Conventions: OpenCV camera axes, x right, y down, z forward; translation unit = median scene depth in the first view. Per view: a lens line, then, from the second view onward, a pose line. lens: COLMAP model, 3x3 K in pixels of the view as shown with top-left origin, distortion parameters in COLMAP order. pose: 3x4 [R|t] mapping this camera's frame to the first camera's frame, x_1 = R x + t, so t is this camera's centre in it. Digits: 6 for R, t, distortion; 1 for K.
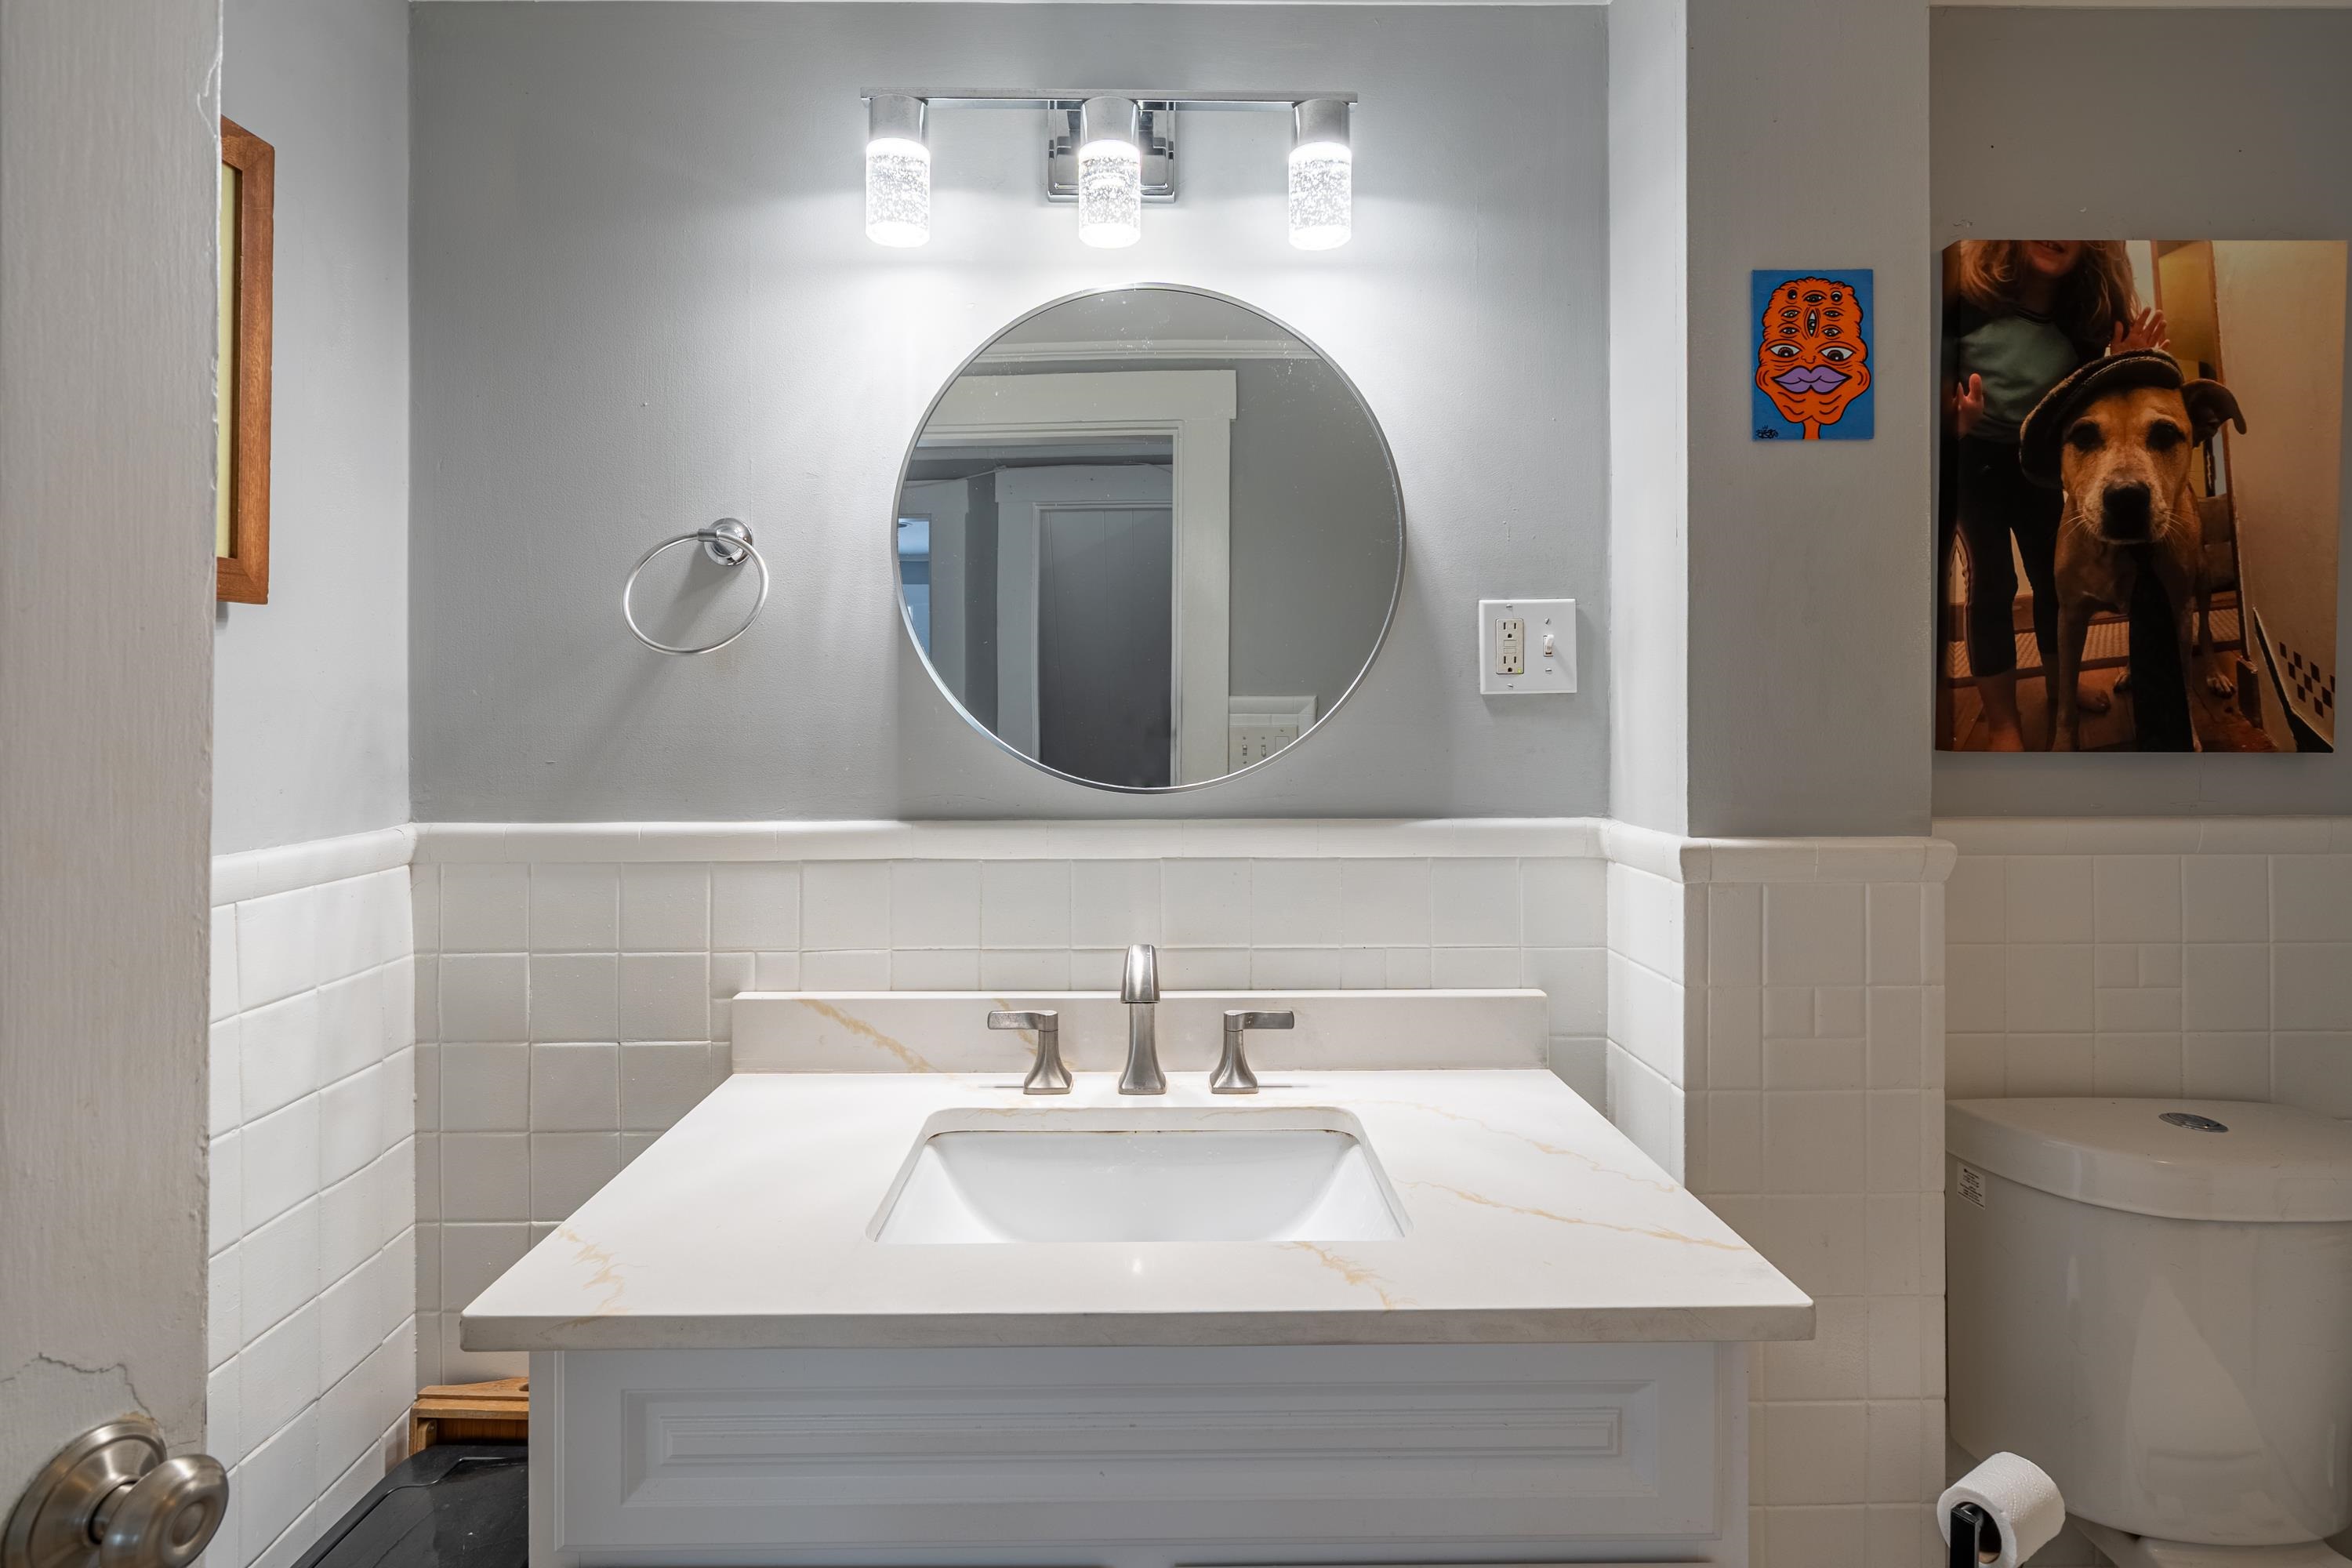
lens RADIAL K [[1166.5, 0, 1166.5], [0, 1166.5, 695.3], [0, 0, 1]] dist [-0.004196, 0.000813]
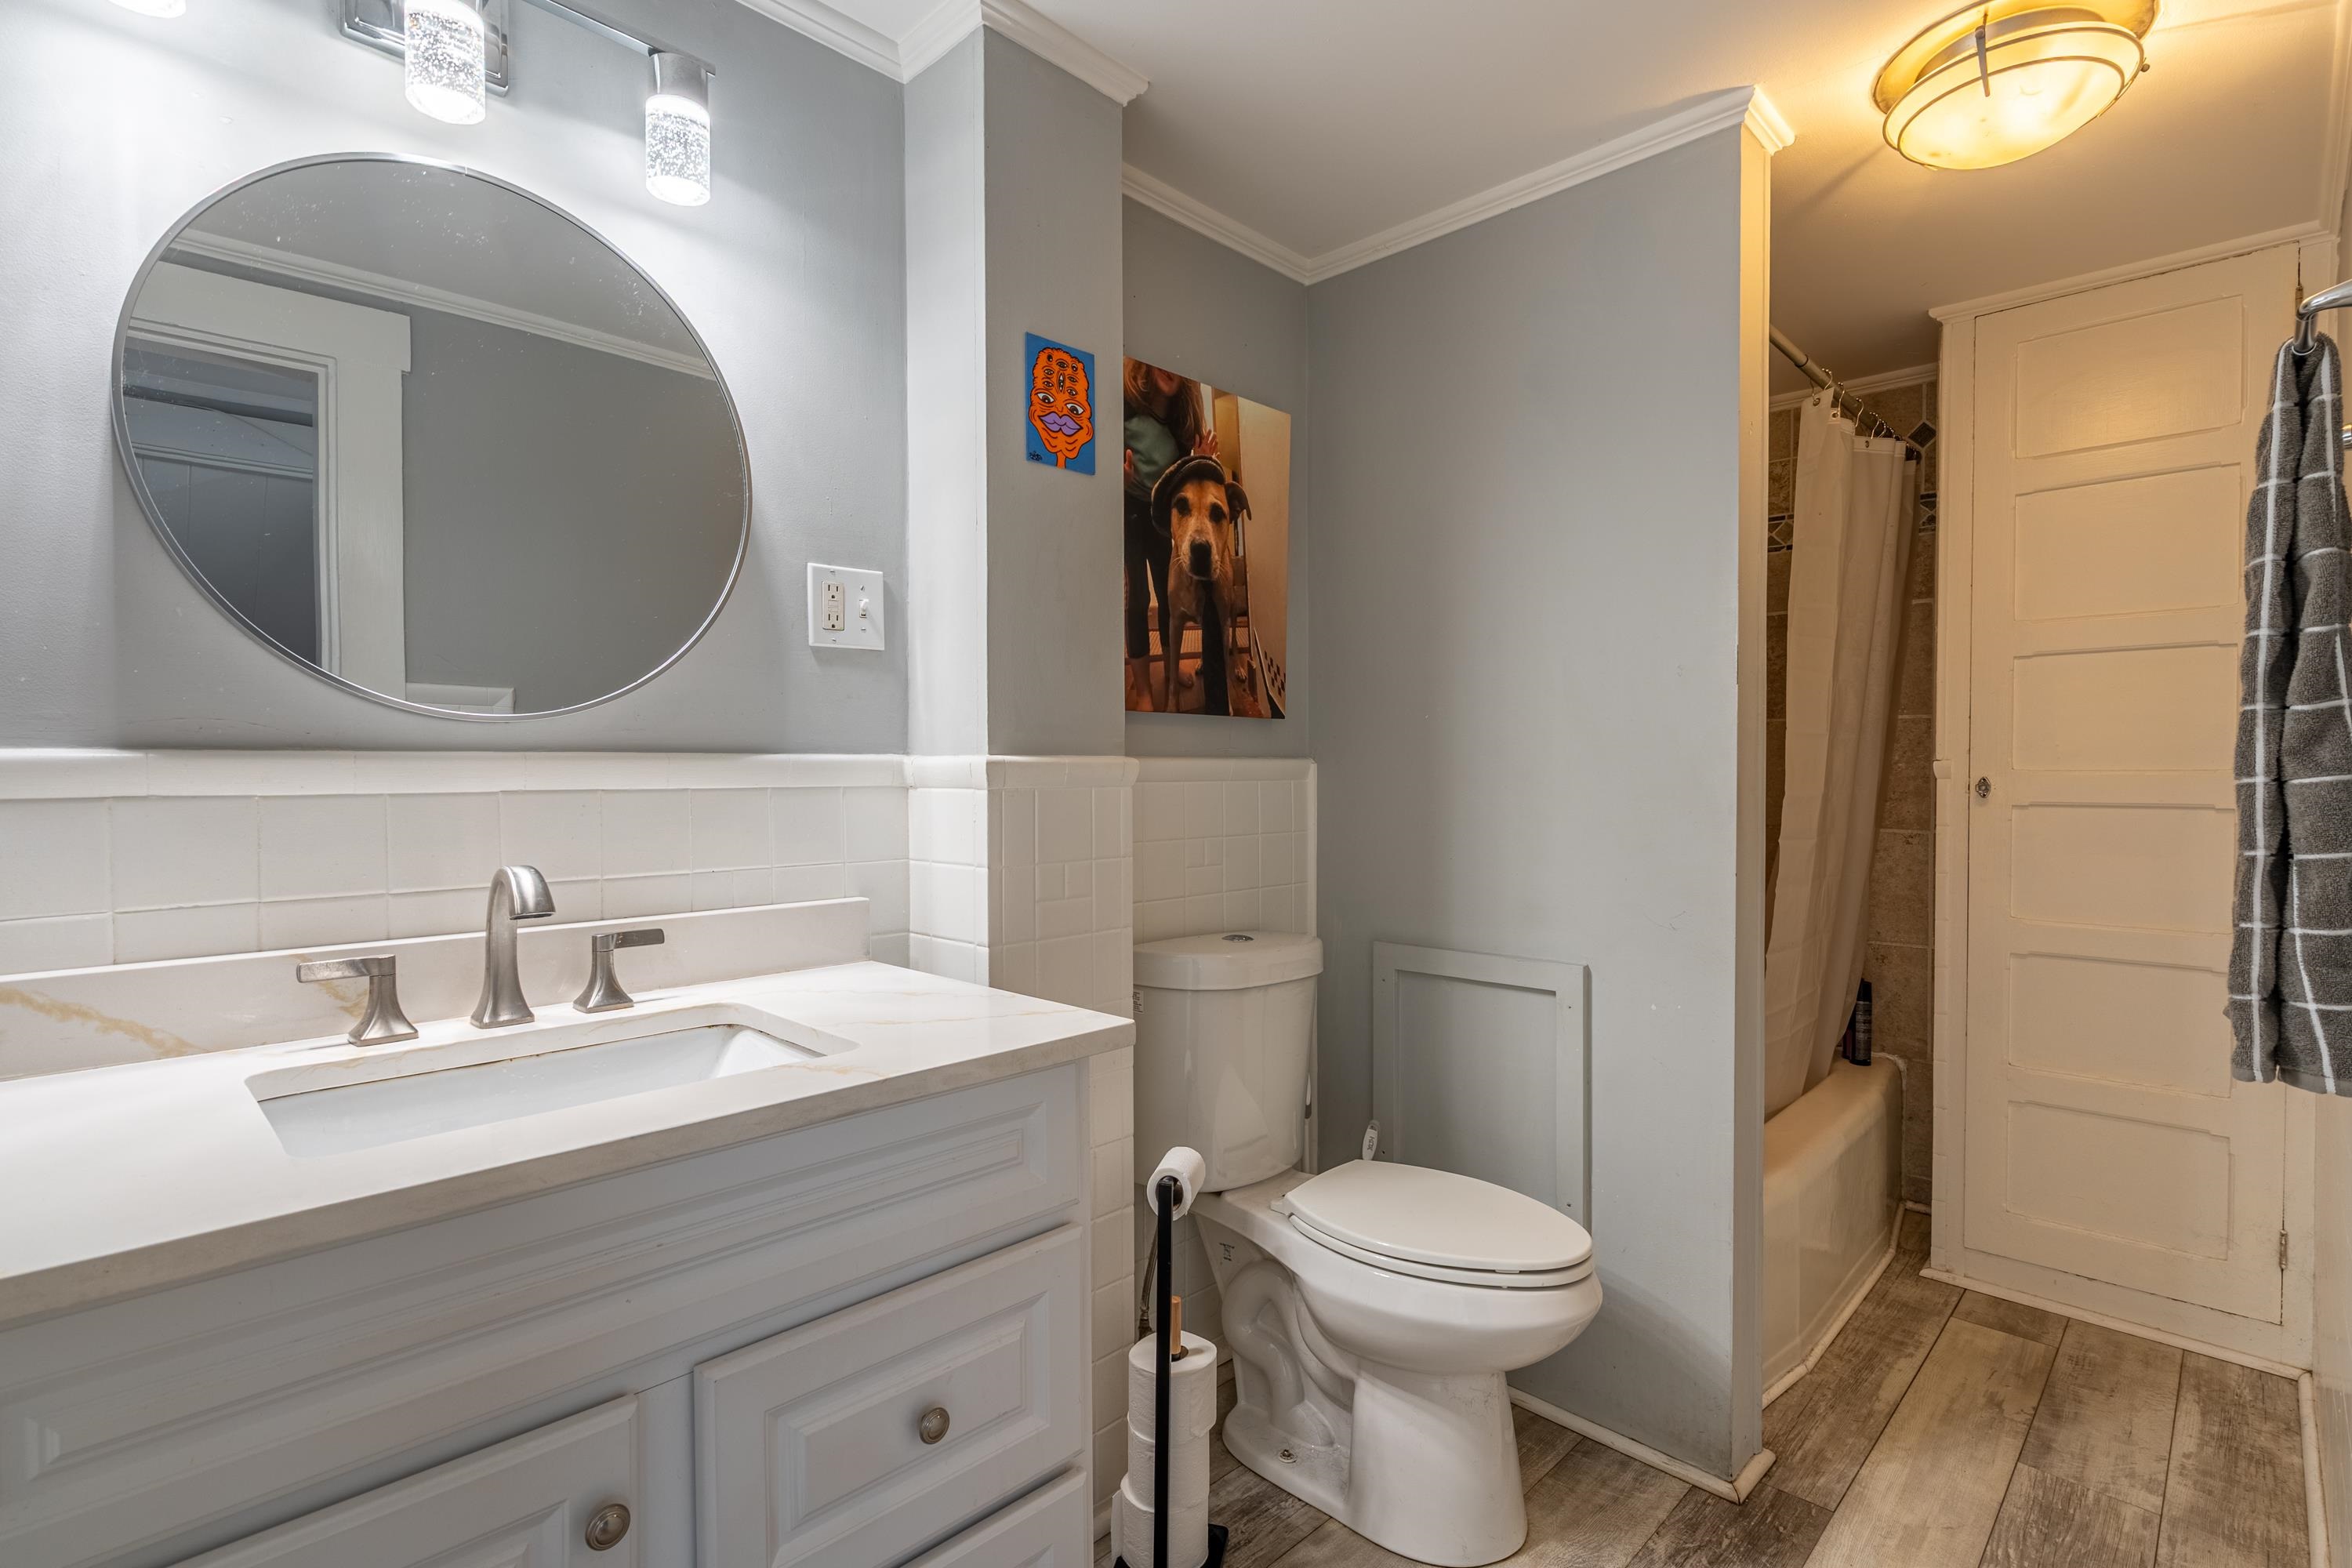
lens RADIAL K [[1124.6, 0, 1174.5], [0, 1124.6, 789.6], [0, 0, 1]] dist [-0.001562, 0.000990]
pose [[0.703171, -0.013699, 0.710889, -0.269217], [-0.000955, 0.999795, 0.020212, 0.119619], [-0.711020, -0.014891, 0.703014, -0.033260]]
